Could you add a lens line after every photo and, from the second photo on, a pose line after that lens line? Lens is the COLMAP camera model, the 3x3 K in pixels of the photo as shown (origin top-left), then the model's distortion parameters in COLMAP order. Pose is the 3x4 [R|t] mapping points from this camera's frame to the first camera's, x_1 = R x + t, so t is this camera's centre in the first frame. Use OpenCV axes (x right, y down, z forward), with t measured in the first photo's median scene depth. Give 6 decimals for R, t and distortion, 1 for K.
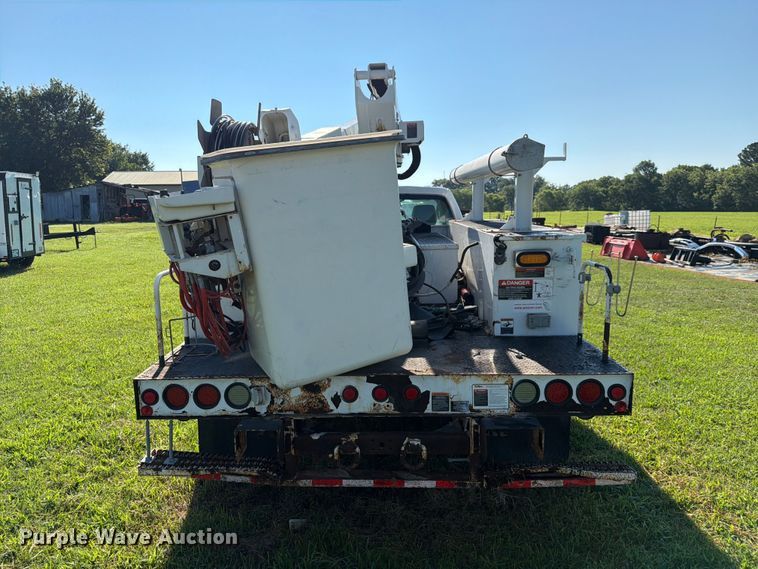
lens RADIAL K [[532.0, 0, 372.1], [0, 532.0, 280.1], [0, 0, 1]] dist [0.082147, -0.117893]
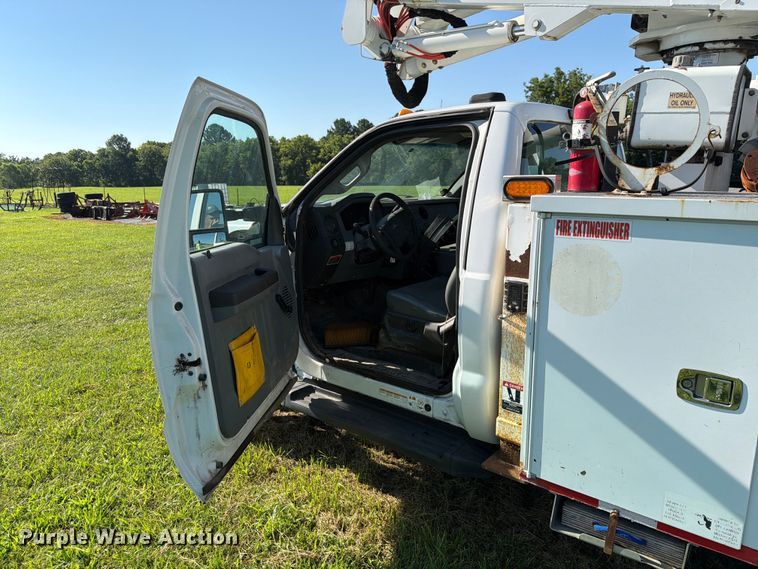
lens RADIAL K [[532.6, 0, 381.6], [0, 532.6, 286.6], [0, 0, 1]] dist [0.075480, -0.112351]
pose [[0.600162, -0.159935, 0.783726, -0.174843], [0.116618, 0.986833, 0.112079, -0.038475], [-0.791332, 0.024131, 0.610910, 0.333217]]
